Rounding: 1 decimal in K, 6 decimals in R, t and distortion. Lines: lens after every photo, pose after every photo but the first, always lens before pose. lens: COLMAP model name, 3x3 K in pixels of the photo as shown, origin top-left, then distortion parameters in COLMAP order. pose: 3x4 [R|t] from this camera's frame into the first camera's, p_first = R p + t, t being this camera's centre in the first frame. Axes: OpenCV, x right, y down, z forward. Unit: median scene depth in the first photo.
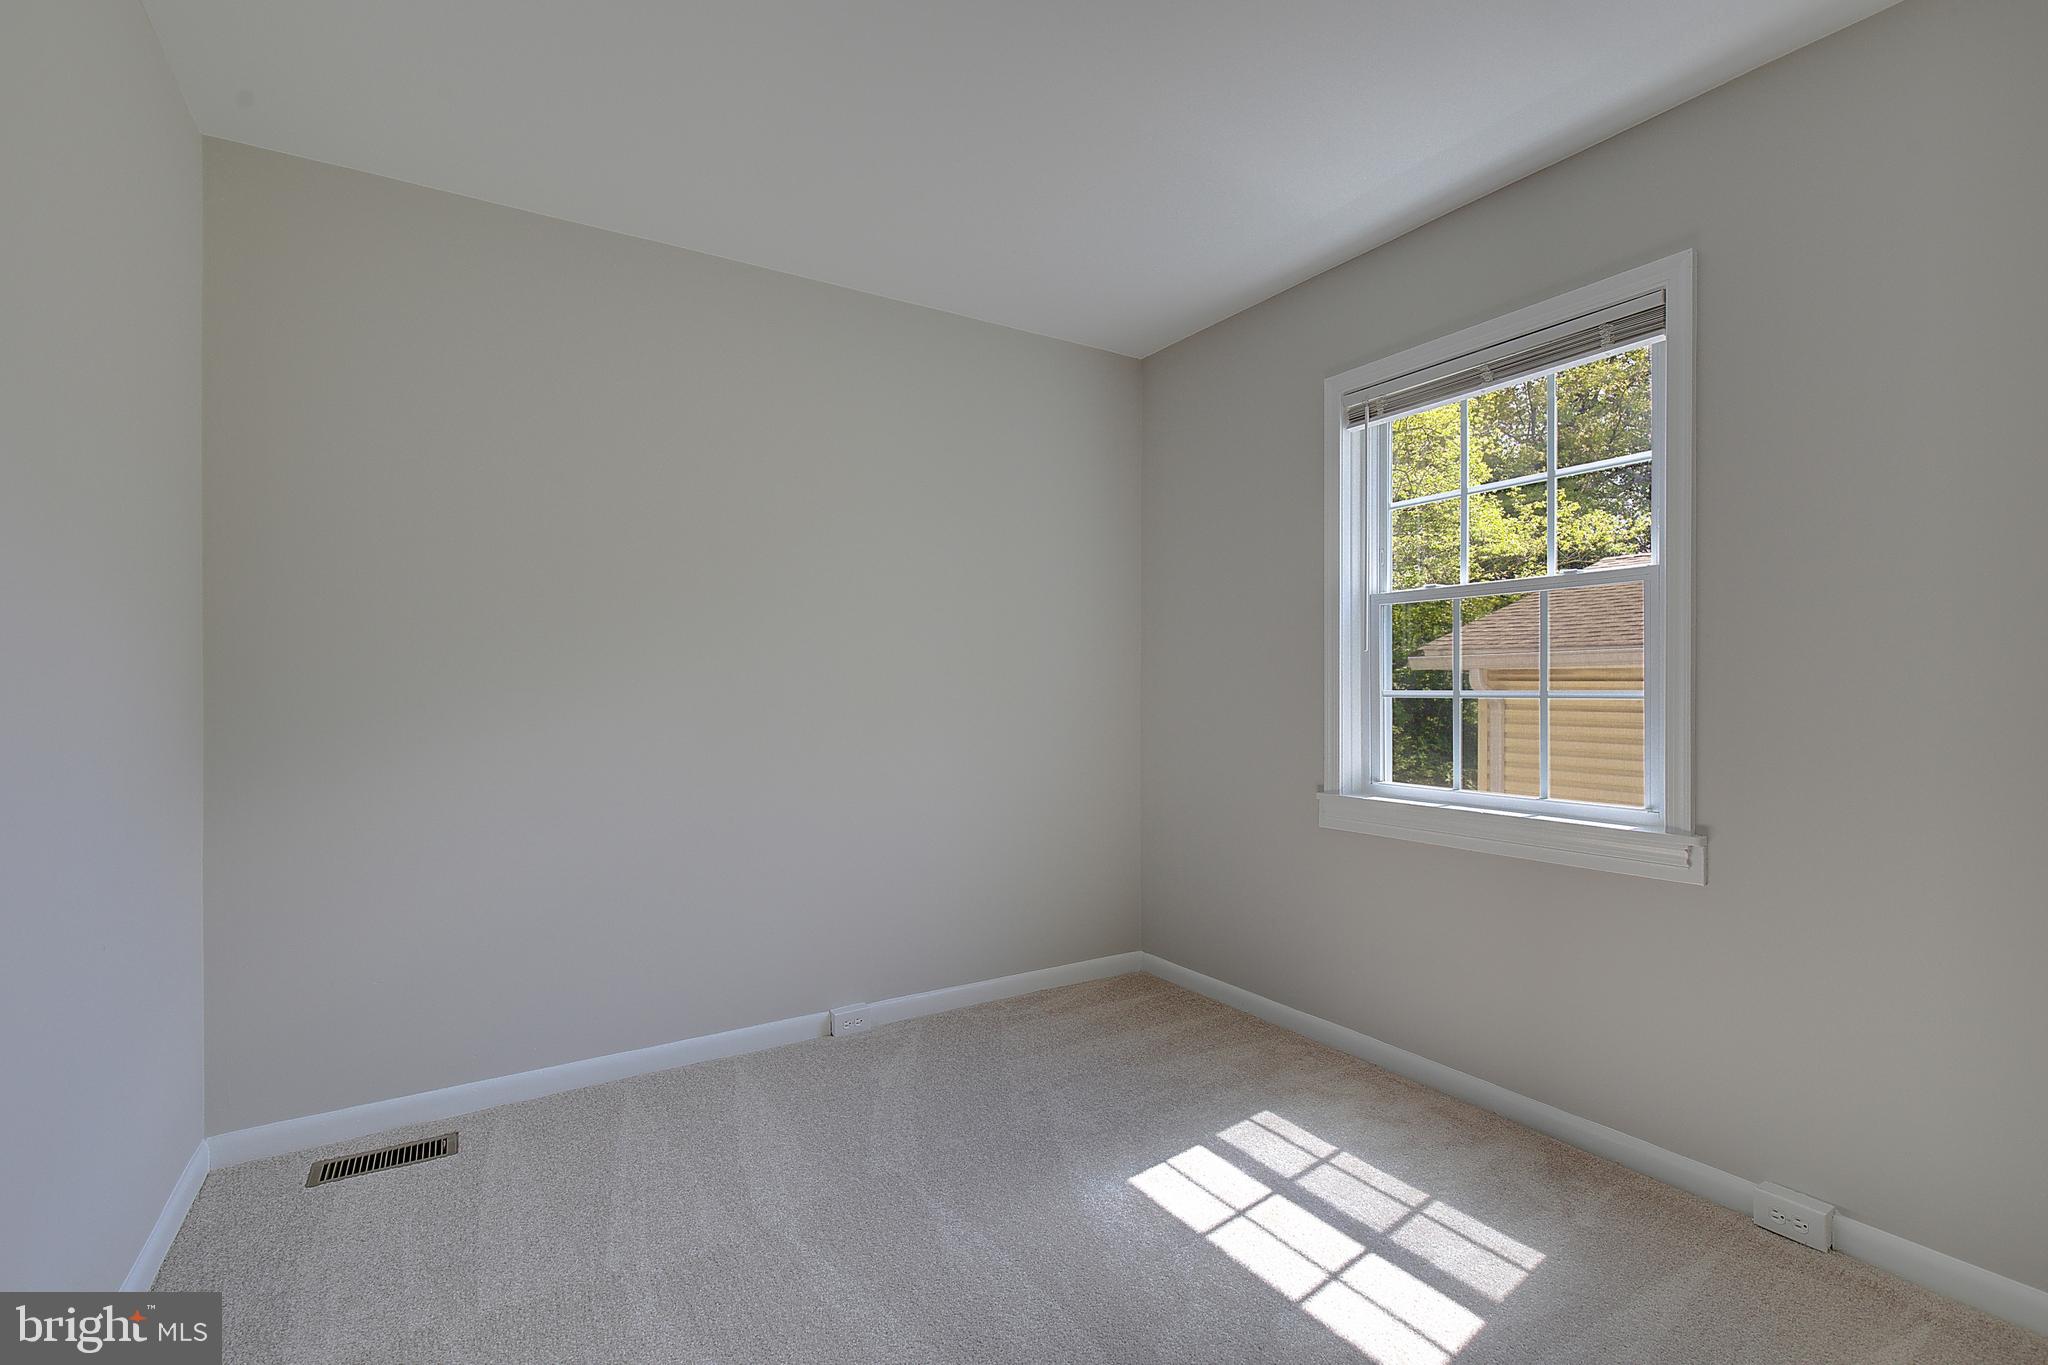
lens RADIAL K [[941.8, 0, 1024.0], [0, 941.8, 682.5], [0, 0, 1]] dist [-0.000324, 0.000145]
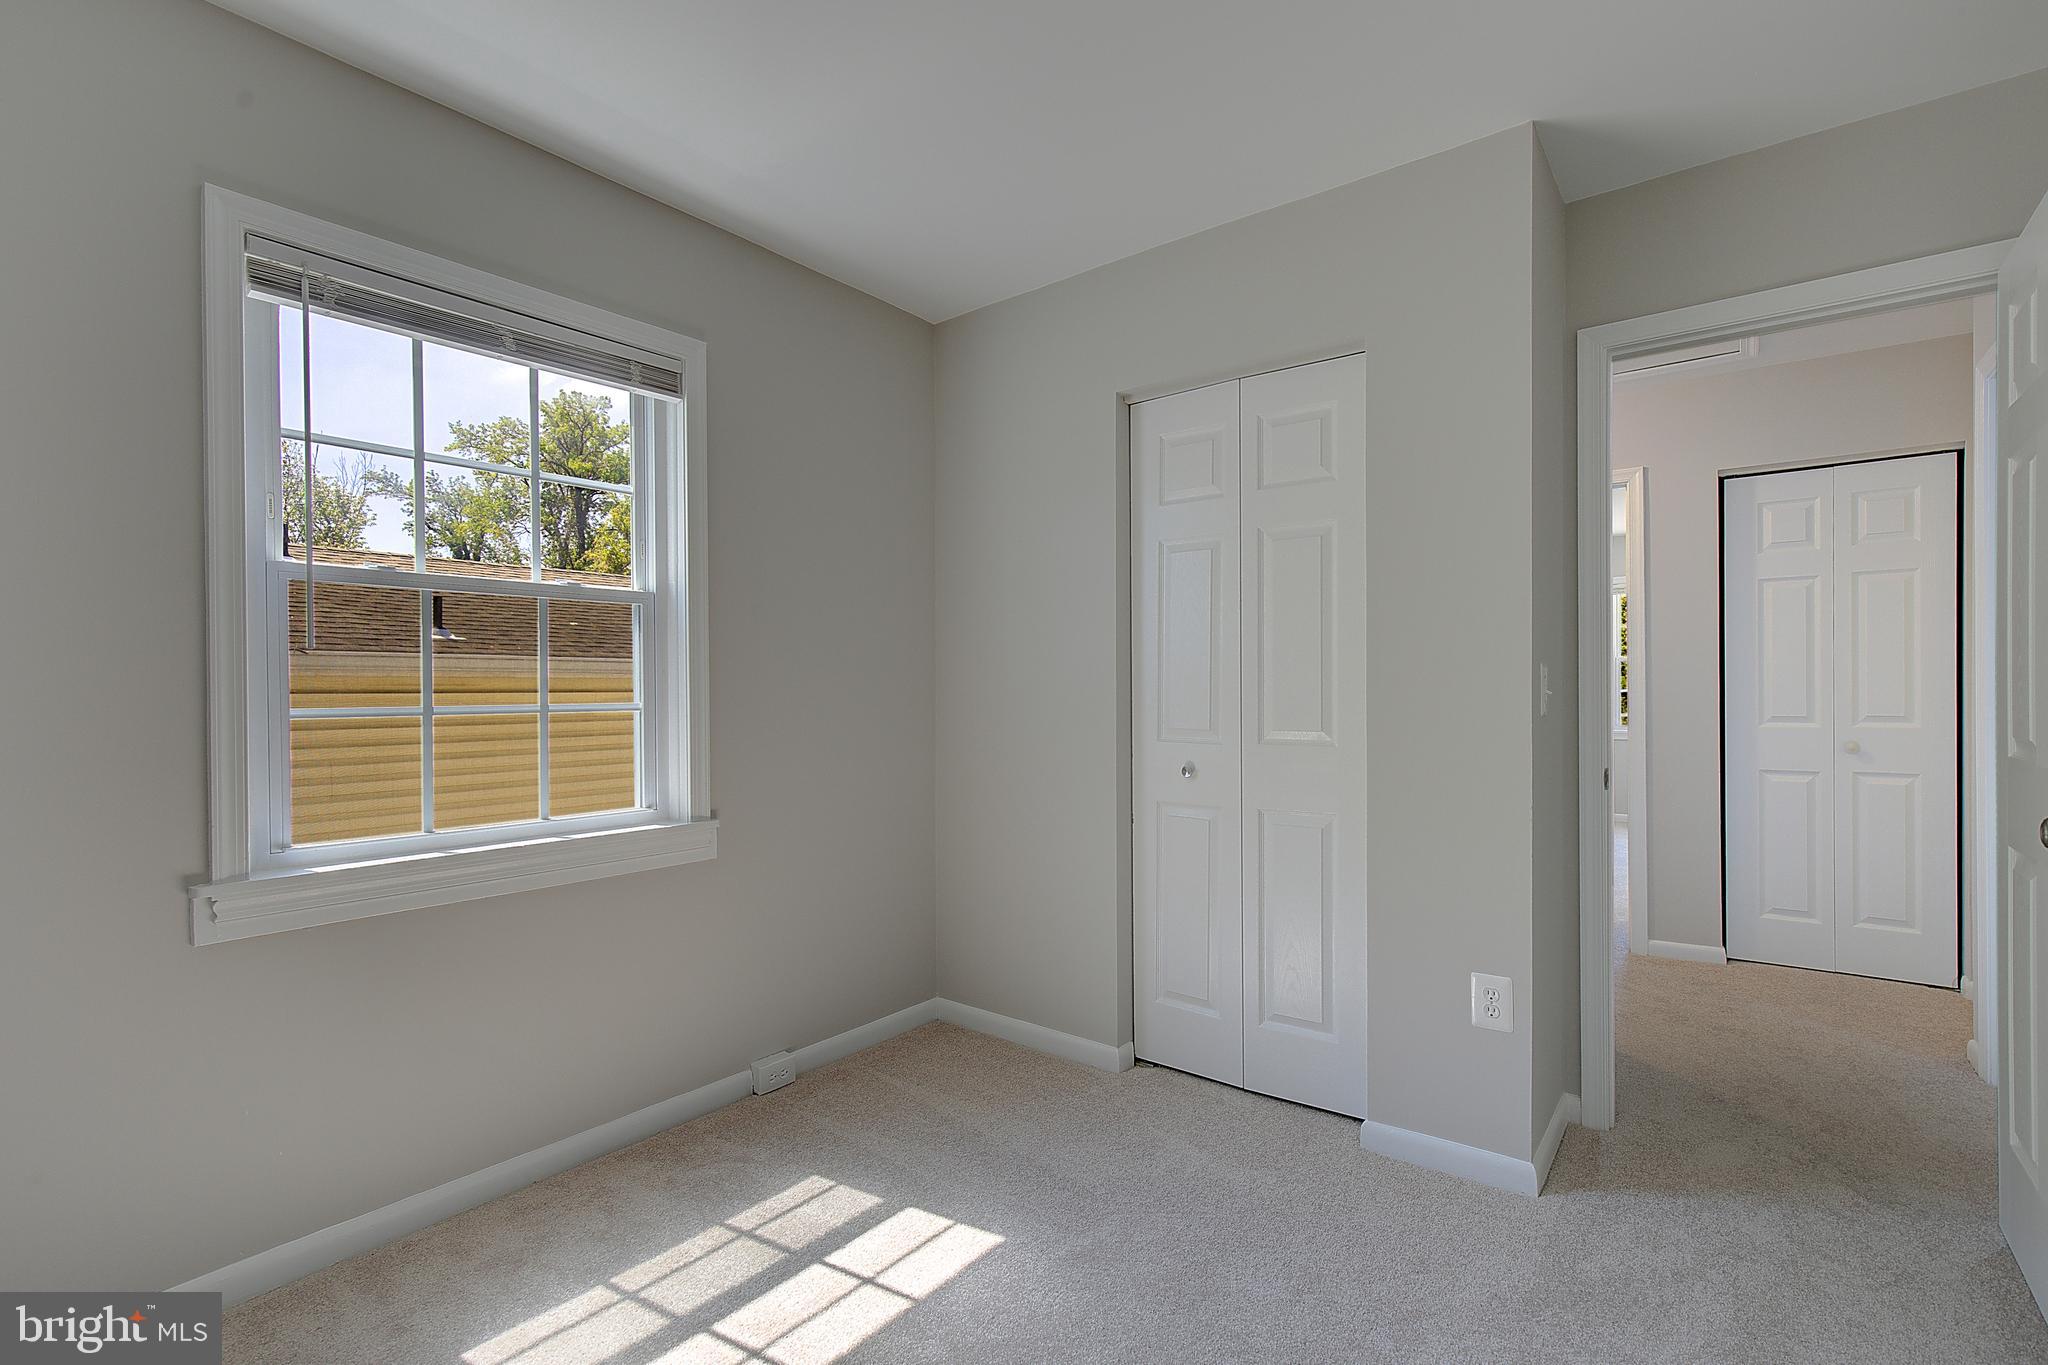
lens RADIAL K [[954.9, 0, 1046.0], [0, 954.9, 665.2], [0, 0, 1]] dist [0.004967, -0.000380]
pose [[-0.360402, 0.033684, 0.932189, -0.601055], [0.009463, 0.999428, -0.032455, 0.009687], [-0.932749, -0.002875, -0.360515, 1.011513]]
